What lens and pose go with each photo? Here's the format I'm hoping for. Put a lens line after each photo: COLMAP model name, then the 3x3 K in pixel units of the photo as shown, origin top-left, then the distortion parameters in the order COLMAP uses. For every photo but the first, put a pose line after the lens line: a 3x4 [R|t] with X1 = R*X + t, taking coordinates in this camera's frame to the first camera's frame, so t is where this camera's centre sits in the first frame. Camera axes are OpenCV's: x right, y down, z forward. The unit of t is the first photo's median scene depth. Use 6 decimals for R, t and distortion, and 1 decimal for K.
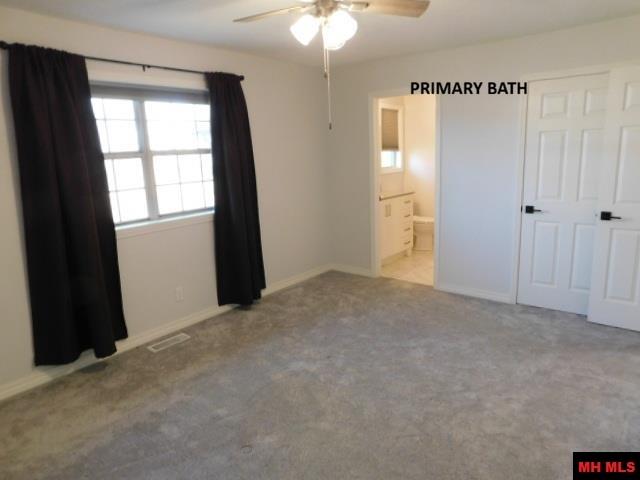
lens RADIAL K [[429.9, 0, 318.8], [0, 429.9, 241.0], [0, 0, 1]] dist [-0.040098, 0.029293]
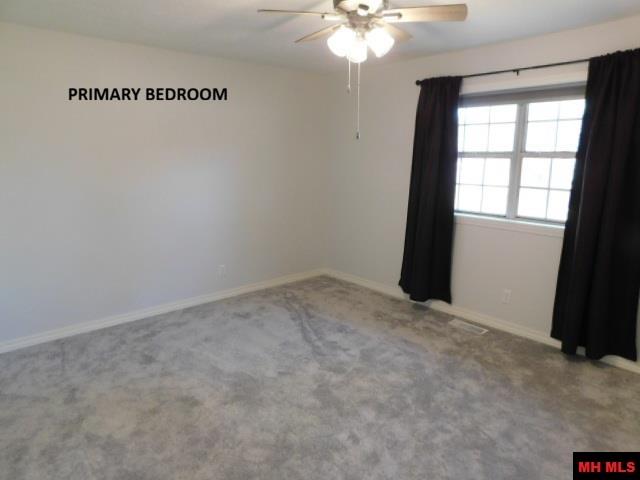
lens RADIAL K [[429.9, 0, 319.1], [0, 429.9, 240.0], [0, 0, 1]] dist [-0.040098, 0.029293]
pose [[-0.182369, 0.233049, -0.955212, 0.821683], [-0.202714, 0.941720, 0.268459, -0.217980], [0.962106, 0.242594, -0.124499, 0.825129]]
